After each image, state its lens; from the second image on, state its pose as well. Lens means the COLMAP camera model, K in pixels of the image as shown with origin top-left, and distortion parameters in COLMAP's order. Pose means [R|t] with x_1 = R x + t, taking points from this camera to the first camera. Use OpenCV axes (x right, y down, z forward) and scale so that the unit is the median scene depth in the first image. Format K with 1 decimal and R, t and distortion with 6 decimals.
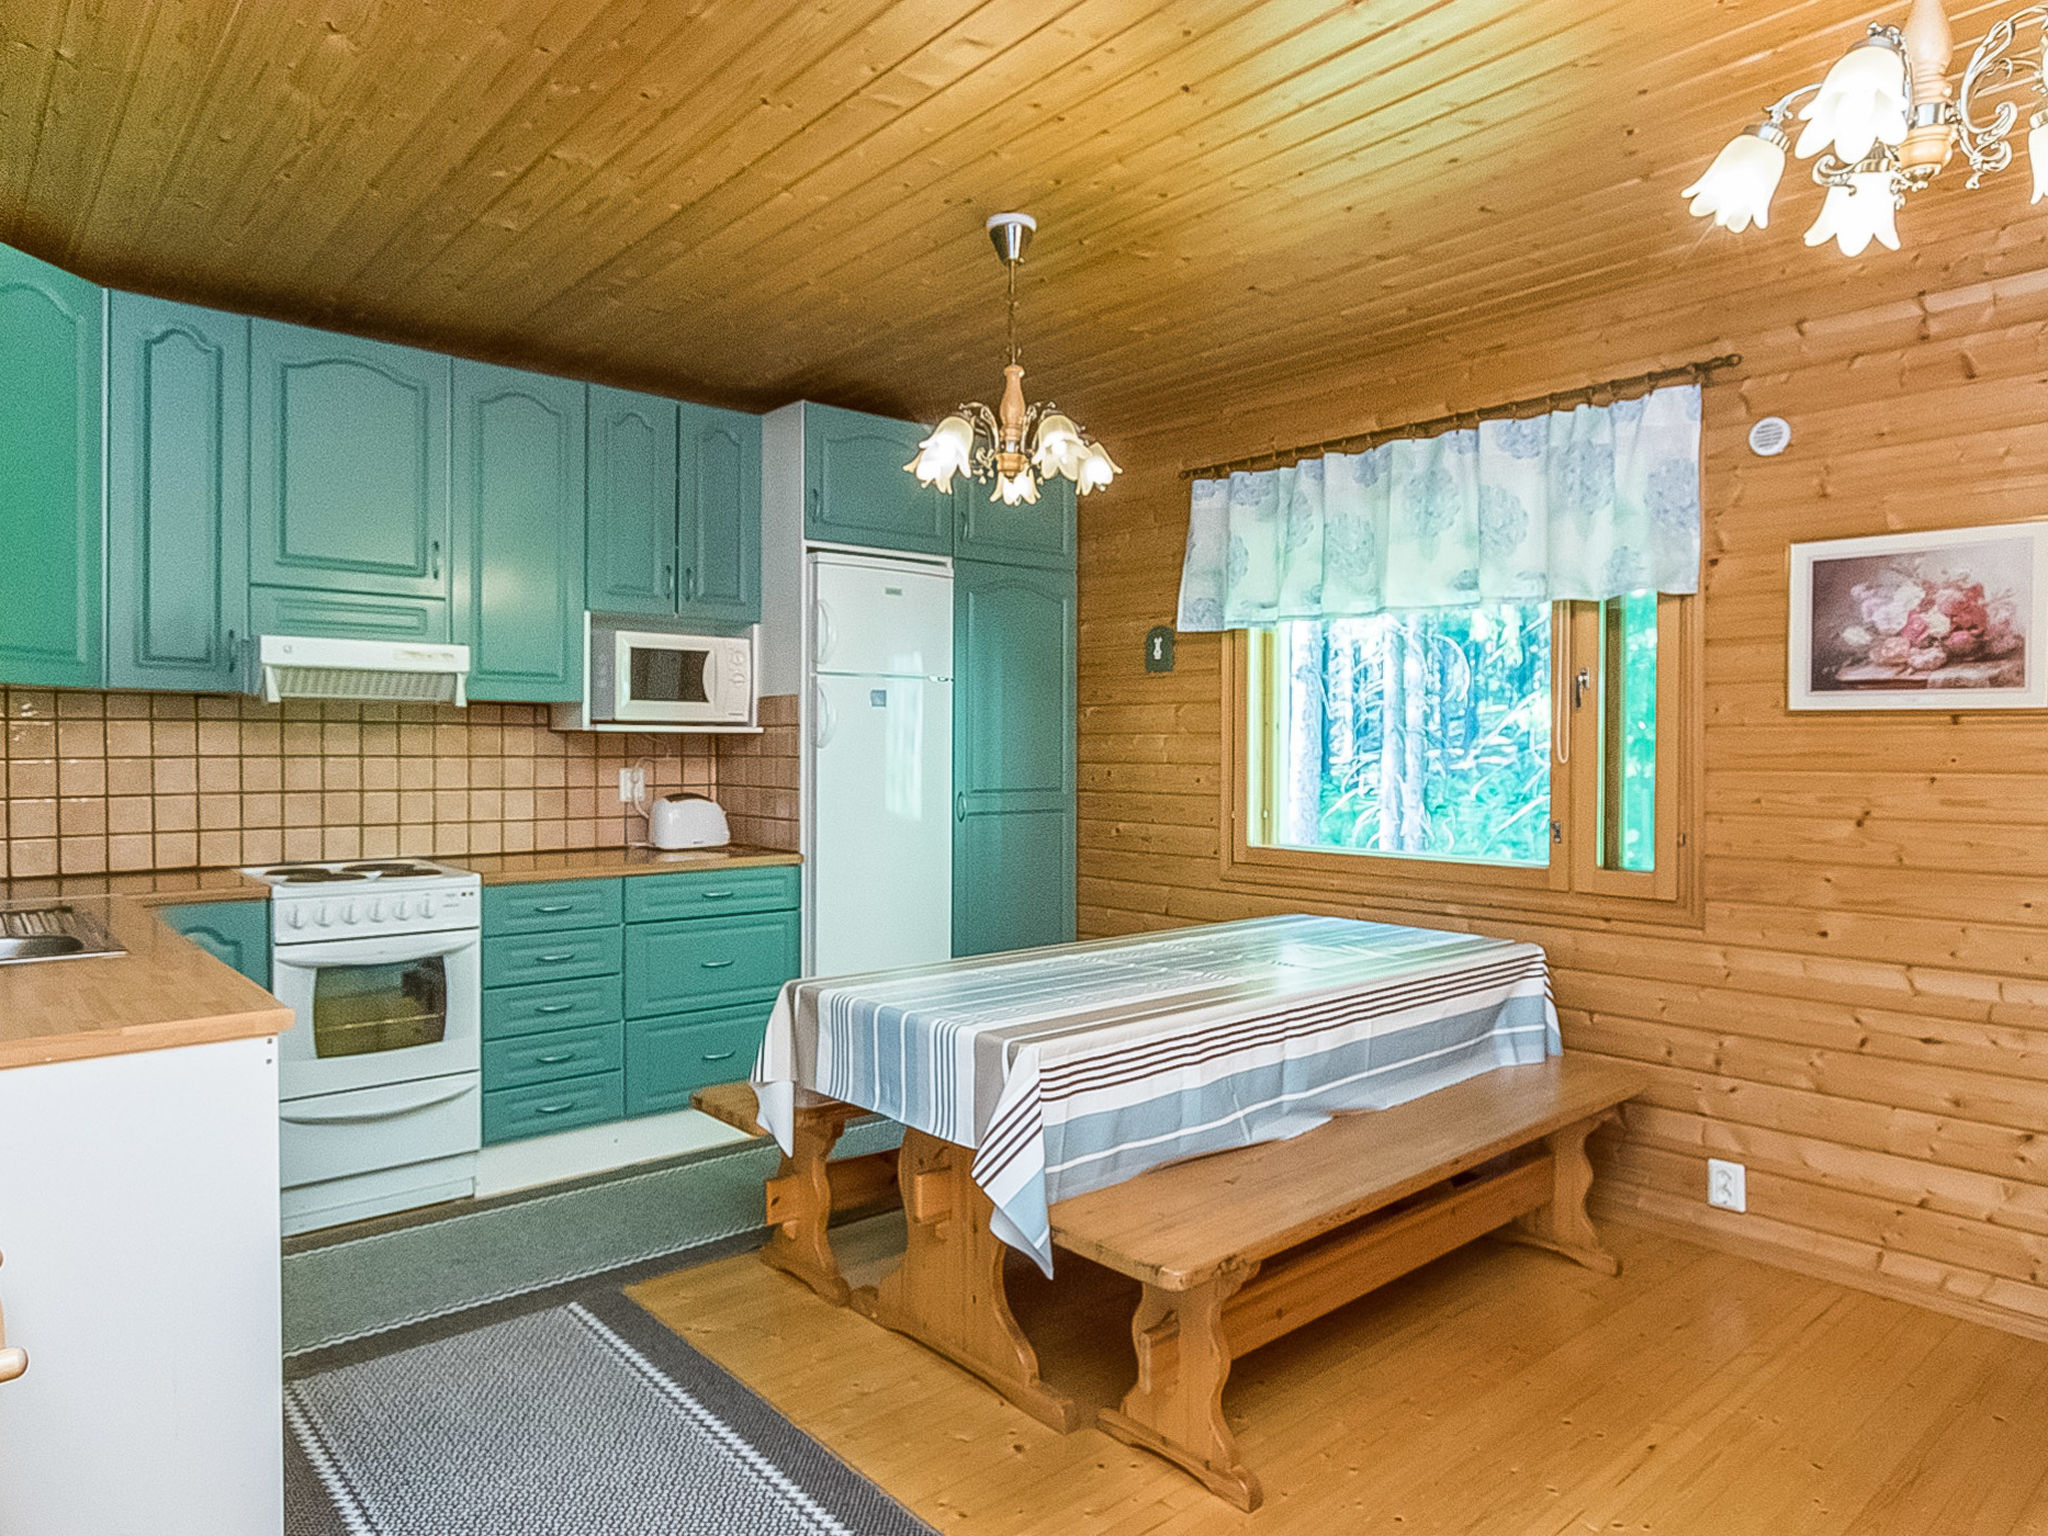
lens RADIAL K [[1278.4, 0, 1033.5], [0, 1278.4, 762.6], [0, 0, 1]] dist [-0.001062, -0.000680]
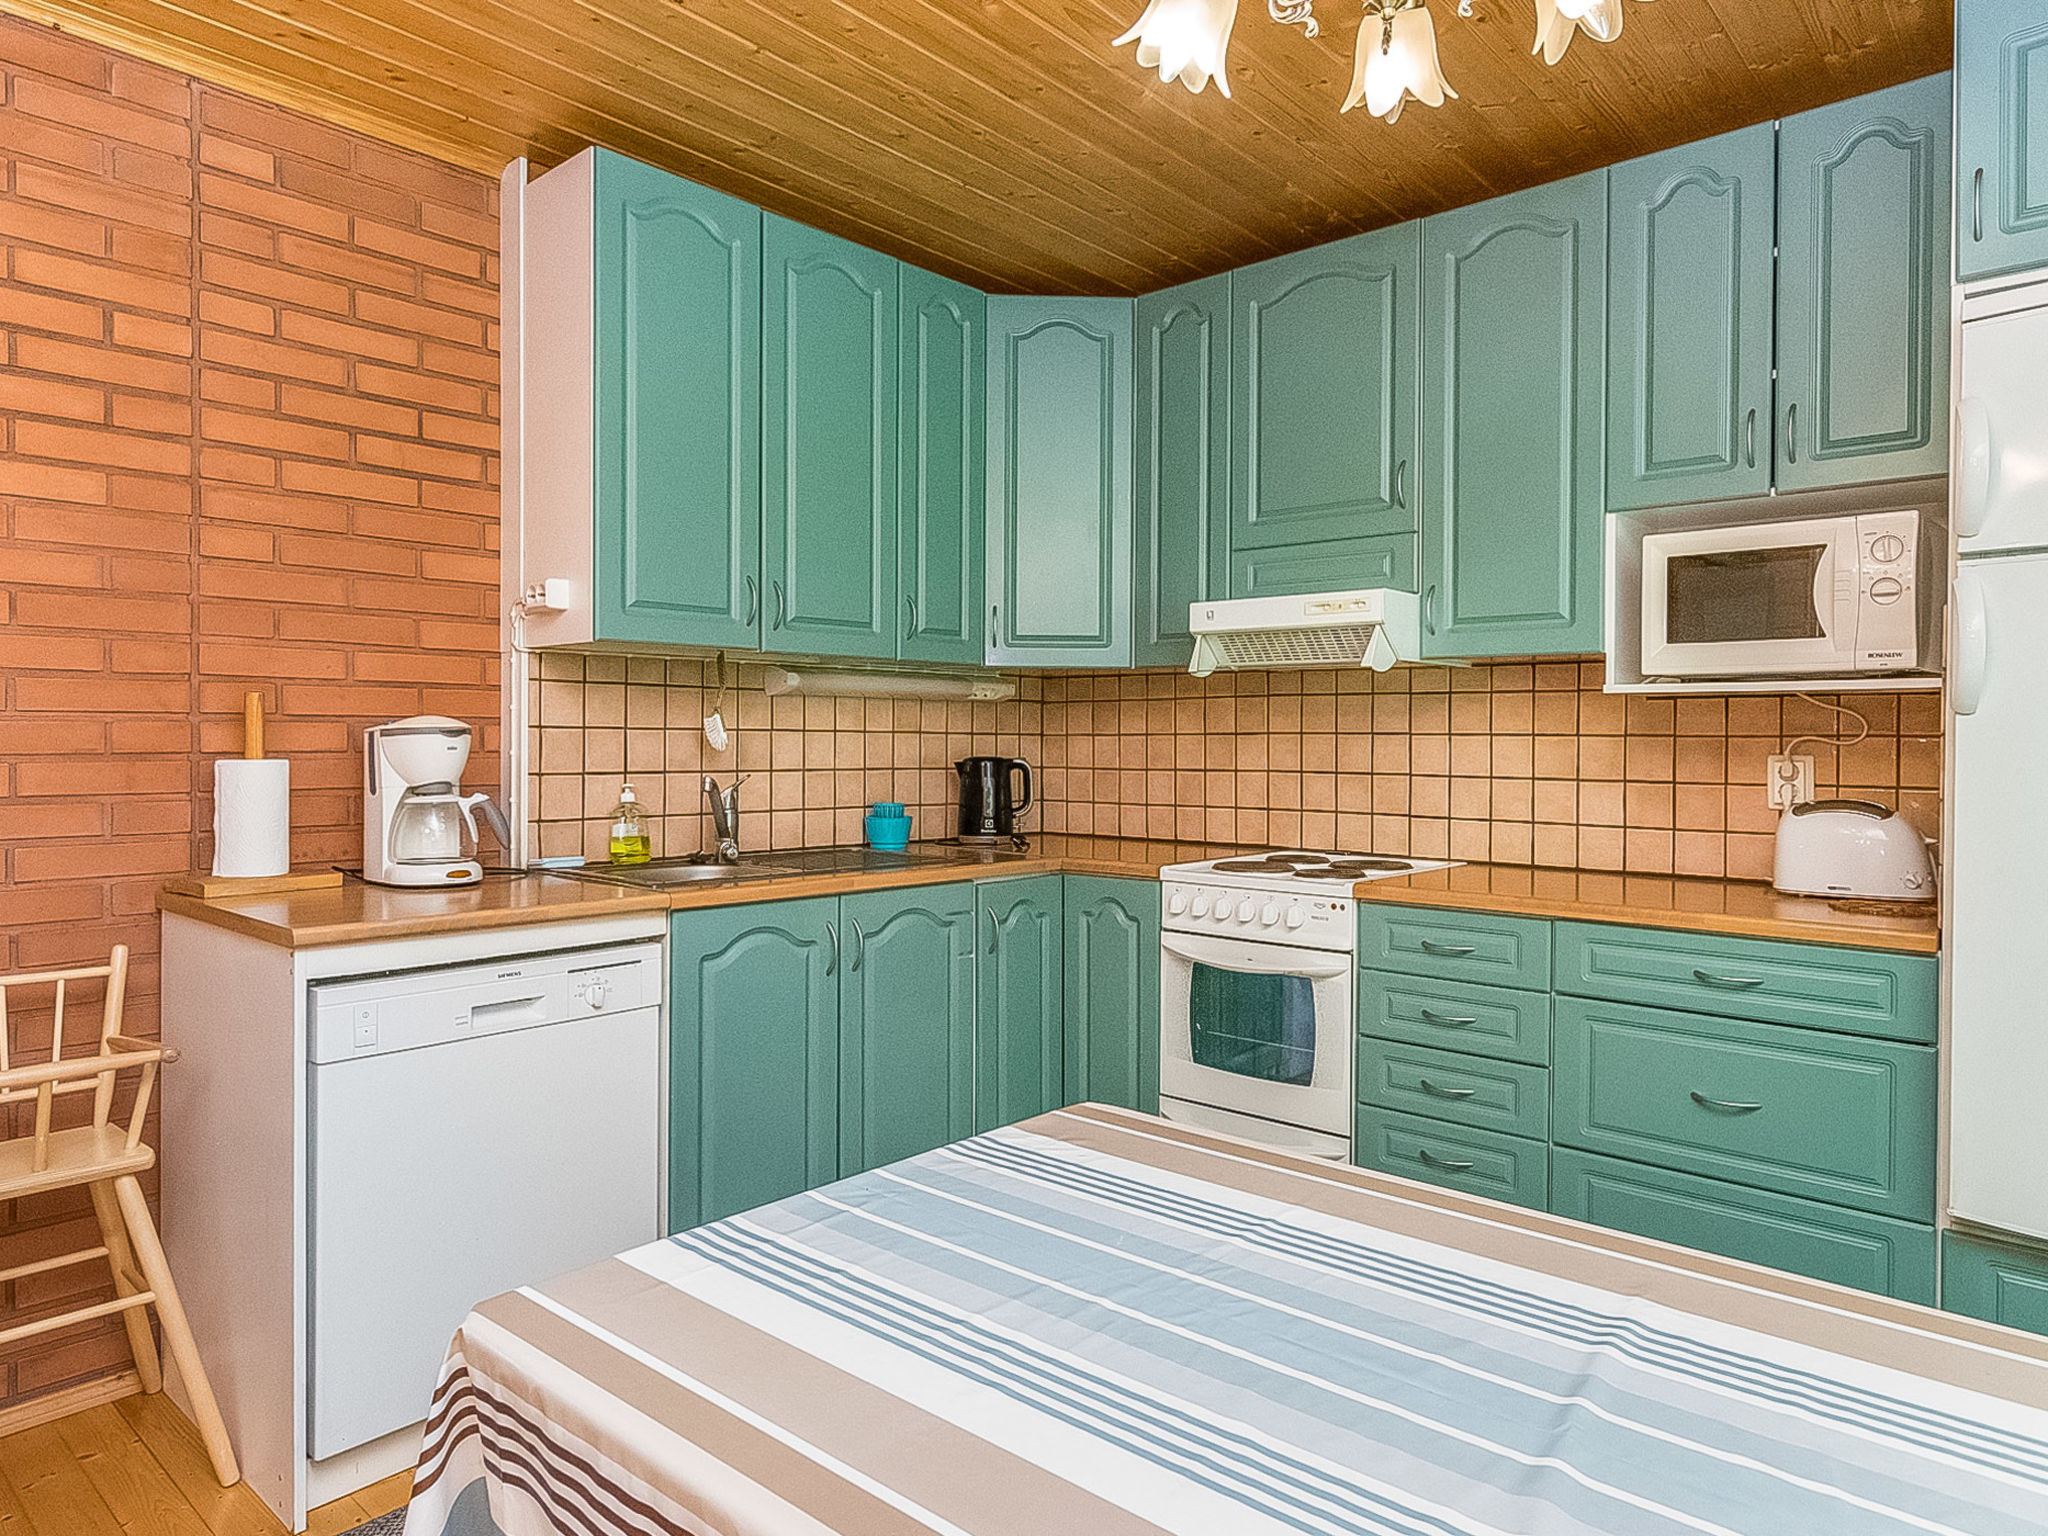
lens RADIAL K [[1278.4, 0, 1027.8], [0, 1278.4, 752.9], [0, 0, 1]] dist [-0.001062, -0.000680]
pose [[0.127769, 0.008656, -0.991766, 0.268843], [-0.017095, 0.999833, 0.006524, 0.006178], [0.991657, 0.016121, 0.127896, 0.630046]]
